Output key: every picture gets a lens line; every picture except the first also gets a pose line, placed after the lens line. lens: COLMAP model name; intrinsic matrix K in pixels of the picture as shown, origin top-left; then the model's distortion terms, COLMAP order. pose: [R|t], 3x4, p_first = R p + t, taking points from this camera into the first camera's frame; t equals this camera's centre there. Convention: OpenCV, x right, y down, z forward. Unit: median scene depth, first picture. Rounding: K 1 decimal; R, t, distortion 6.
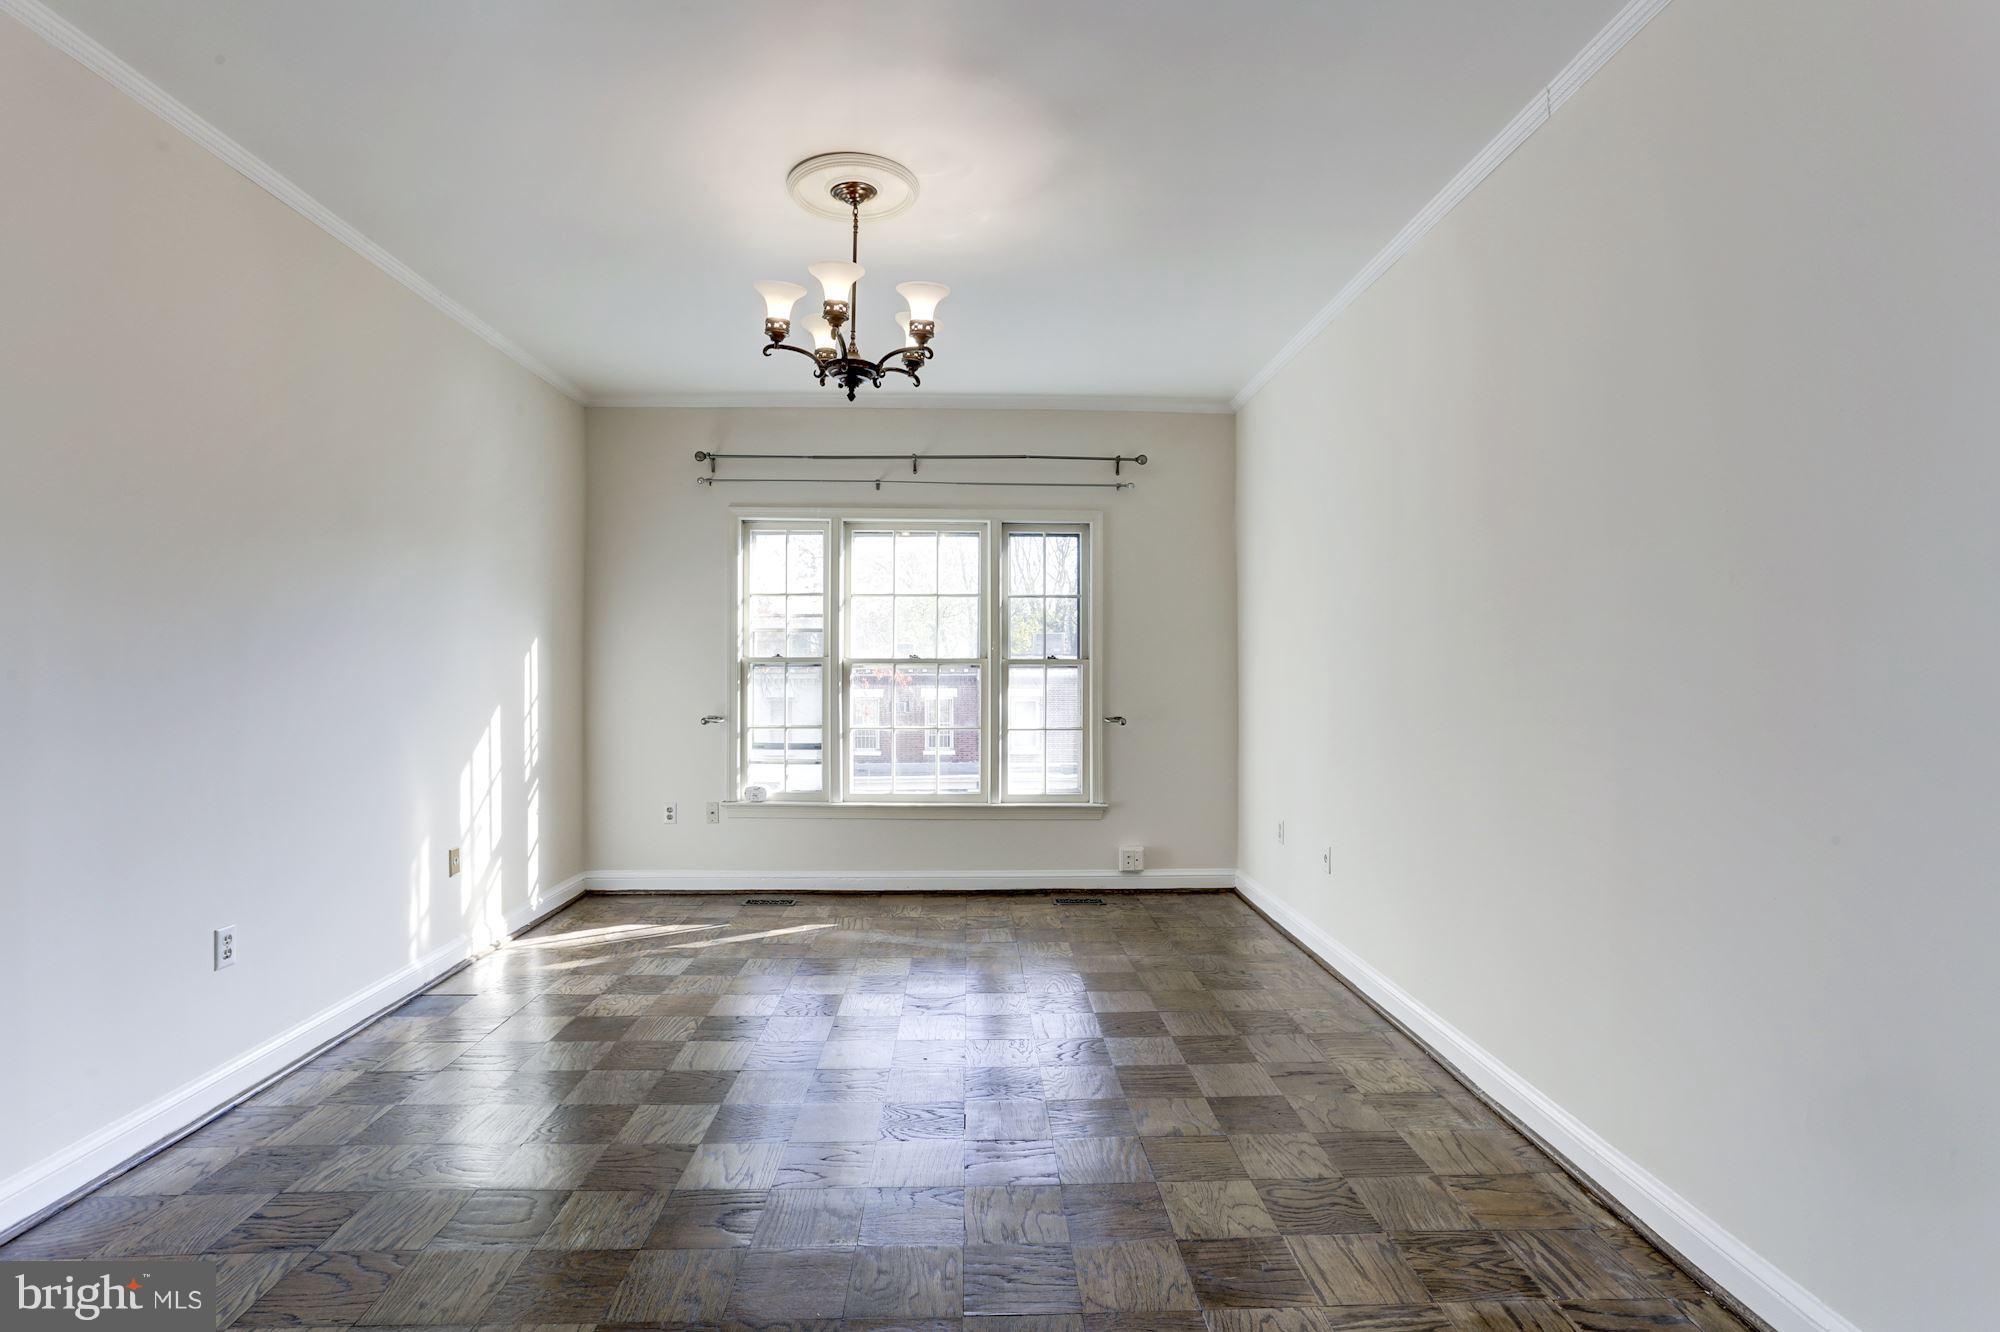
lens RADIAL K [[986.9, 0, 999.2], [0, 986.9, 661.0], [0, 0, 1]] dist [-0.054210, 0.029136]
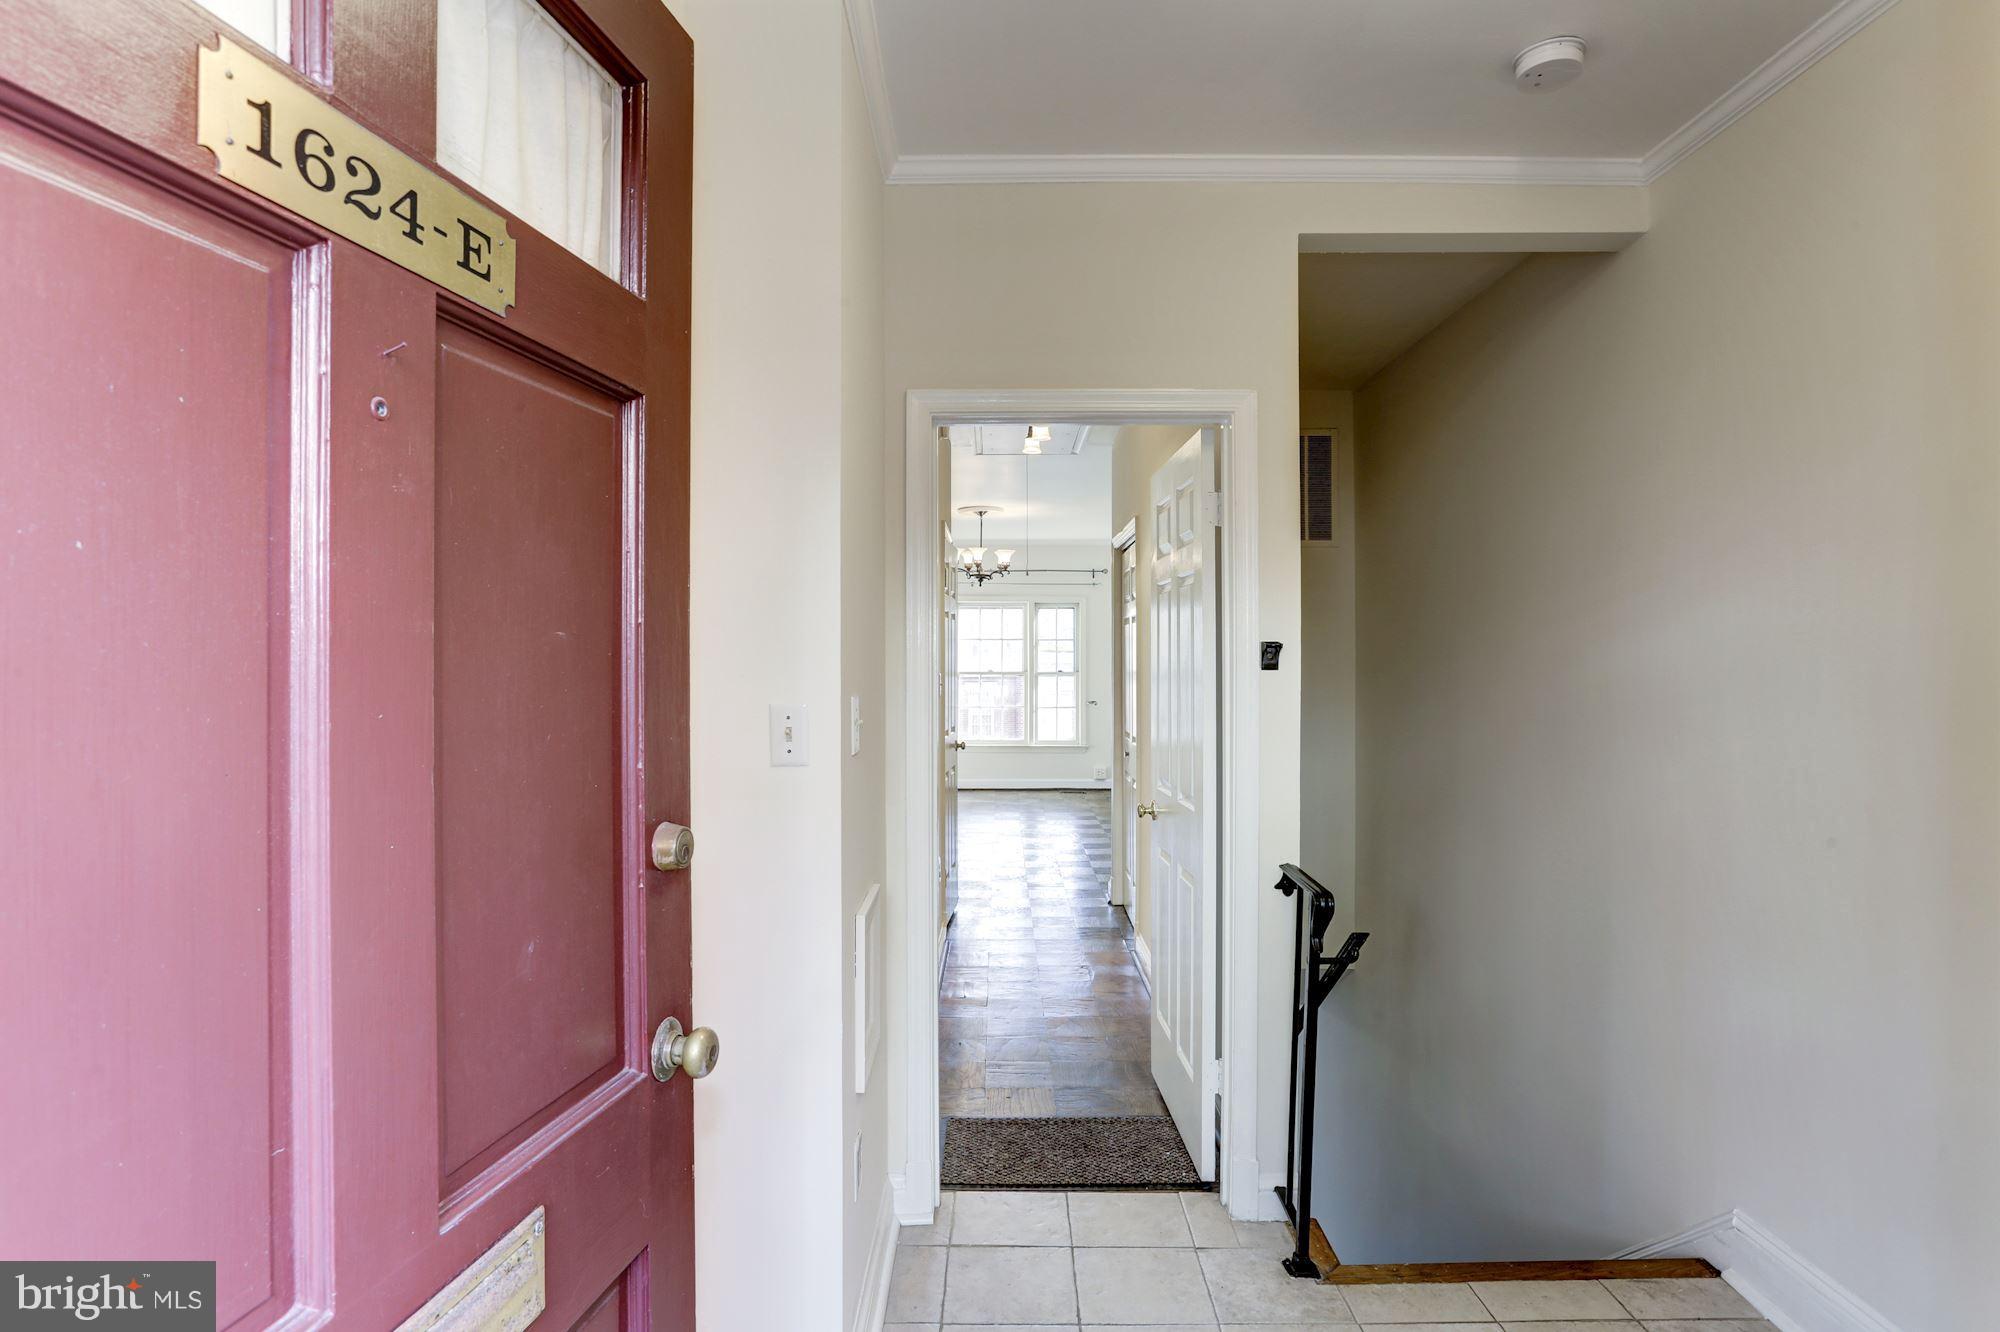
lens RADIAL K [[971.0, 0, 987.4], [0, 971.0, 665.1], [0, 0, 1]] dist [-0.000480, -0.000315]
pose [[0.998455, -0.002019, -0.055529, 0.015684], [0.002021, 0.999998, -0.000023, -0.015167], [0.055529, -0.000089, 0.998457, -0.938898]]
